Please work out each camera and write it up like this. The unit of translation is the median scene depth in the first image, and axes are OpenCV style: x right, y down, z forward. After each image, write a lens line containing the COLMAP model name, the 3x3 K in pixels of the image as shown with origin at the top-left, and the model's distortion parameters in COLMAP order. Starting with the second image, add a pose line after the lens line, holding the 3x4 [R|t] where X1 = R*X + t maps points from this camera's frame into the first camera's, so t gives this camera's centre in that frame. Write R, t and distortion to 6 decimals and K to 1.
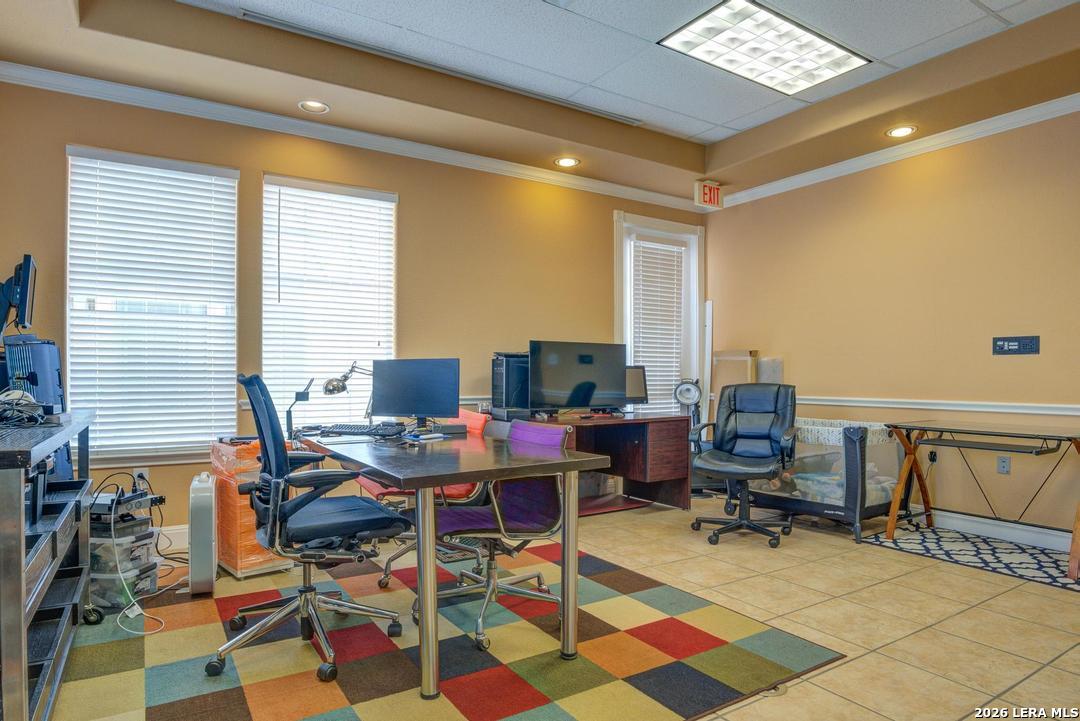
lens RADIAL K [[626.8, 0, 541.1], [0, 626.8, 375.7], [0, 0, 1]] dist [-0.047957, 0.003309]
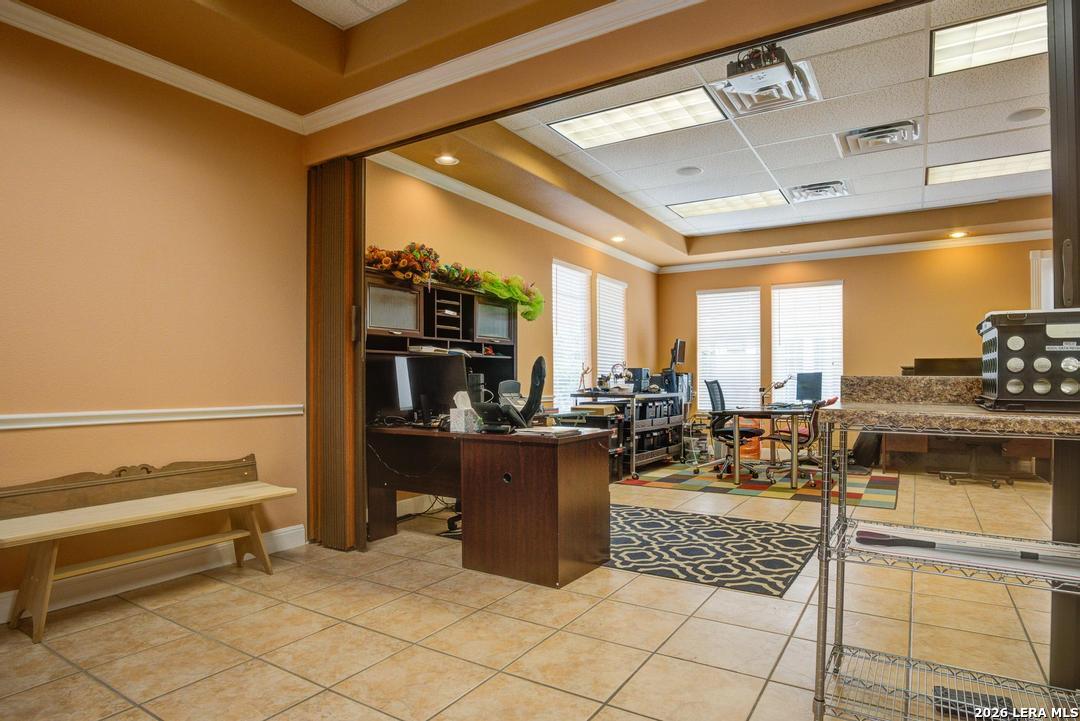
lens RADIAL K [[603.9, 0, 537.2], [0, 603.9, 361.7], [0, 0, 1]] dist [-0.057237, 0.016274]
pose [[0.430676, -0.032290, -0.901929, 1.020077], [-0.002699, 0.999309, -0.037065, 0.011068], [0.902503, 0.018398, 0.430291, -0.579551]]
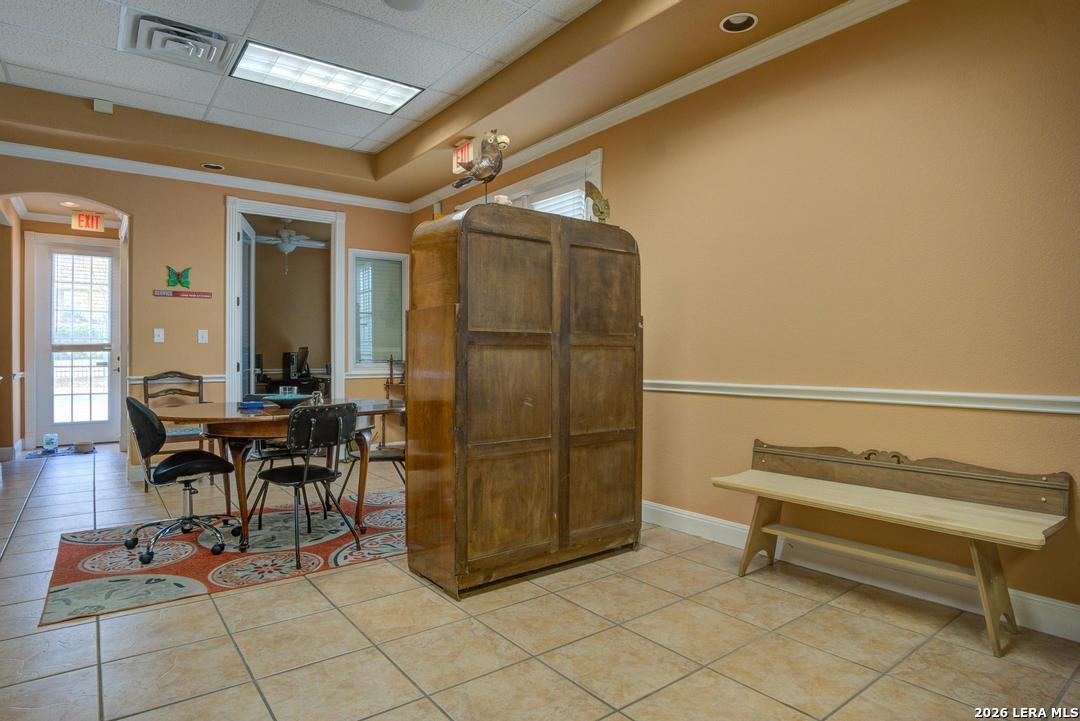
lens RADIAL K [[603.9, 0, 537.2], [0, 603.9, 361.7], [0, 0, 1]] dist [-0.057237, 0.016274]
pose [[-0.995560, -0.005956, -0.093938, 0.622683], [-0.007061, 0.999910, 0.011437, 0.010873], [0.093861, 0.012050, -0.995512, -0.141442]]
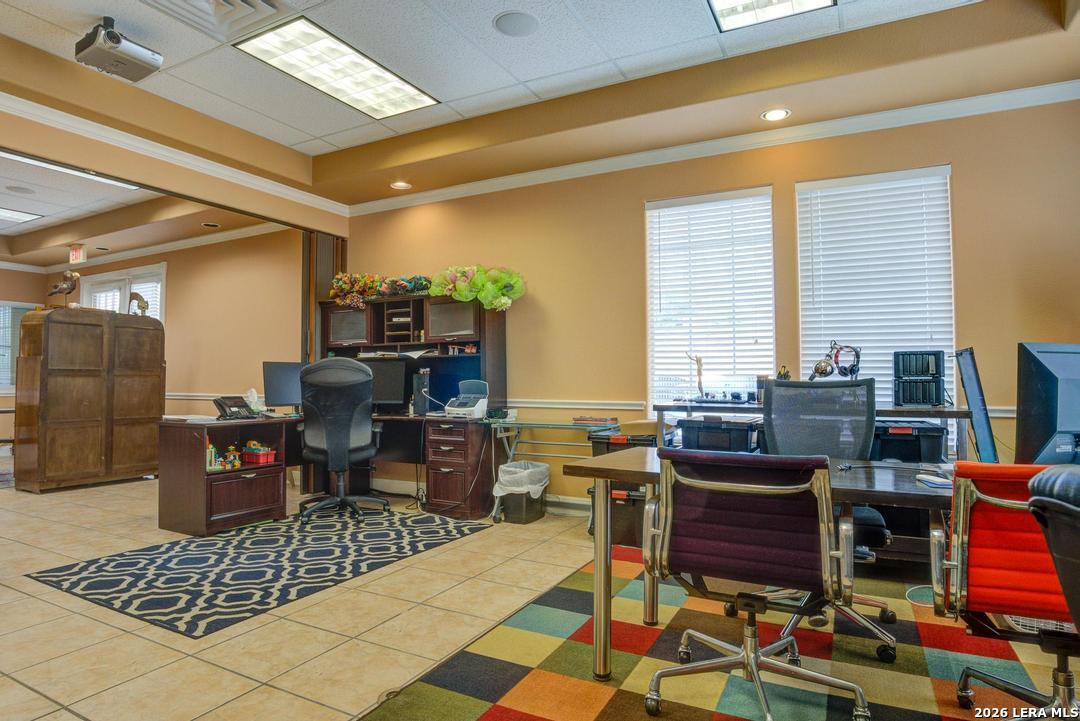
lens RADIAL K [[603.9, 0, 537.2], [0, 603.9, 361.7], [0, 0, 1]] dist [-0.057237, 0.016274]
pose [[-0.863840, -0.020392, -0.503354, 0.332300], [-0.006377, 0.999543, -0.029549, 0.002220], [0.503726, -0.022316, -0.863575, 0.976006]]
